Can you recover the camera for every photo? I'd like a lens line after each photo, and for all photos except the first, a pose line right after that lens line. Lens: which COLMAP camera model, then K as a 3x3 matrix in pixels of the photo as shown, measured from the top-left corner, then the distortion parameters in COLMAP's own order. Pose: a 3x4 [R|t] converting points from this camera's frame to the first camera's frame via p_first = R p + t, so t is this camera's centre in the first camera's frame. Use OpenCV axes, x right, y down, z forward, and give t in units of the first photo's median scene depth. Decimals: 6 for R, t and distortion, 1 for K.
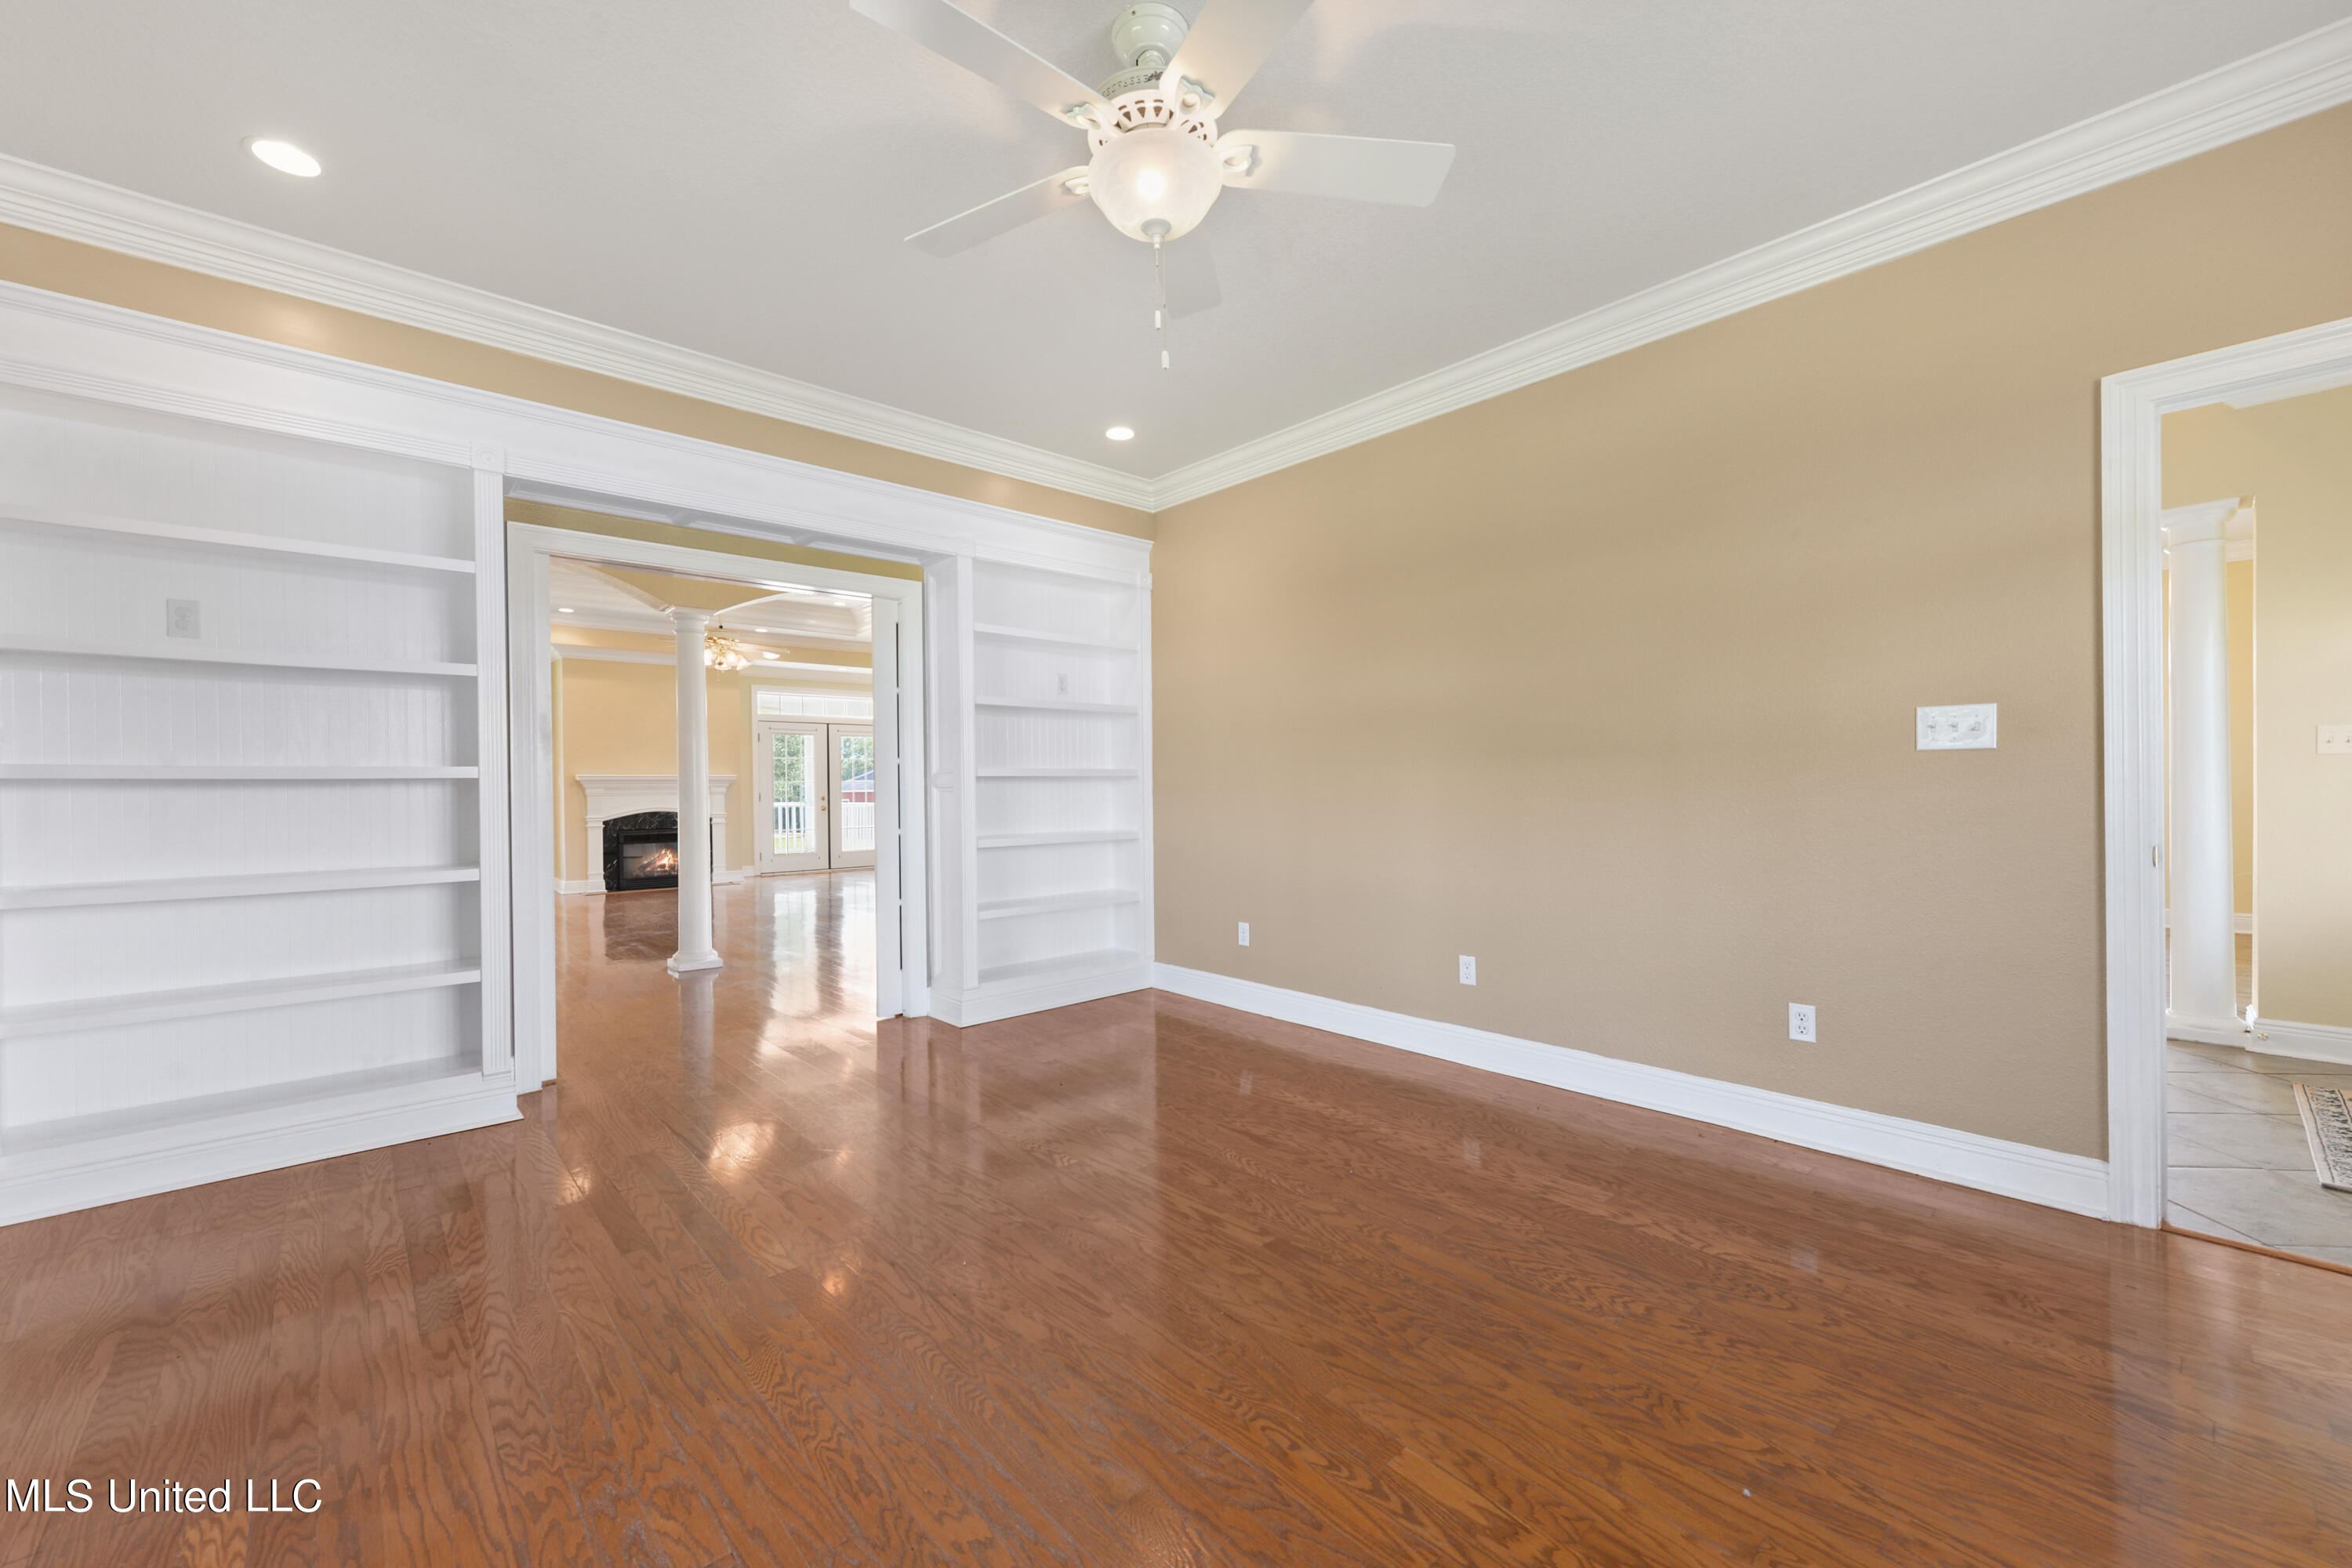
lens RADIAL K [[947.8, 0, 1161.9], [0, 947.8, 773.3], [0, 0, 1]] dist [0.005138, -0.000901]
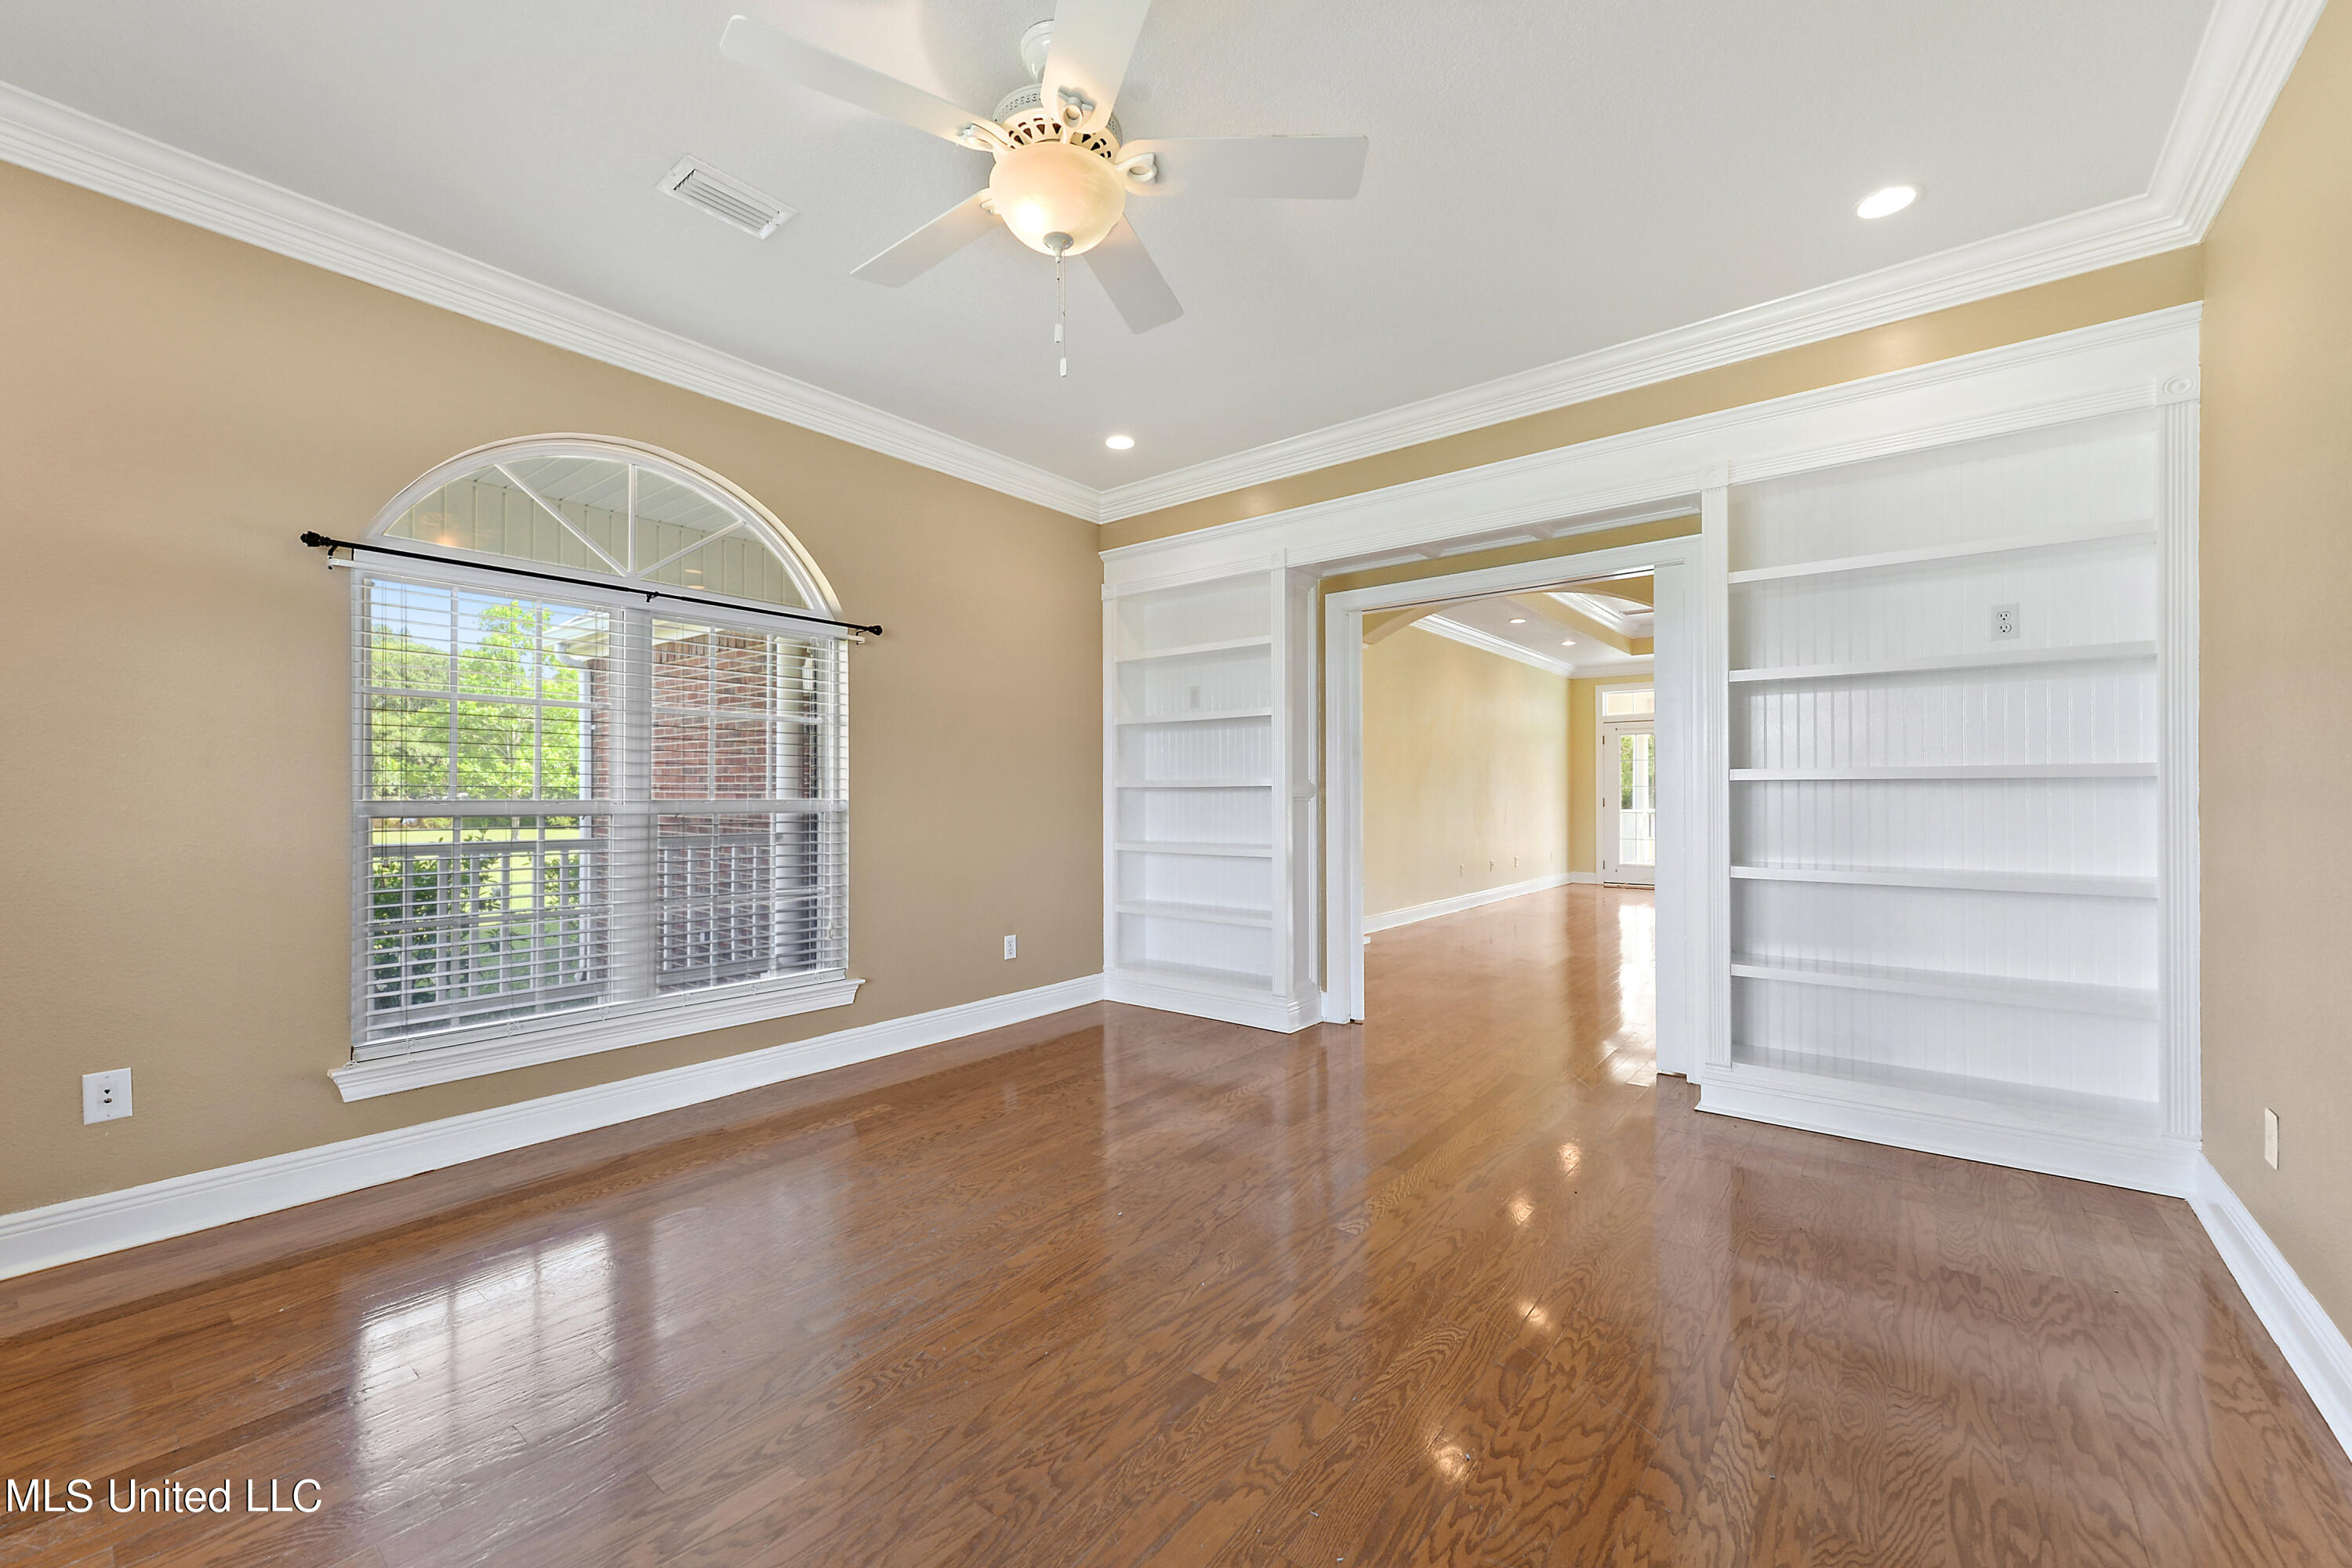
lens RADIAL K [[947.8, 0, 1161.9], [0, 947.8, 773.3], [0, 0, 1]] dist [0.005138, -0.000901]
pose [[0.138328, -0.009876, -0.990337, 0.555223], [0.012647, 0.999886, -0.008205, -0.001462], [0.990306, -0.011390, 0.138437, 0.535266]]
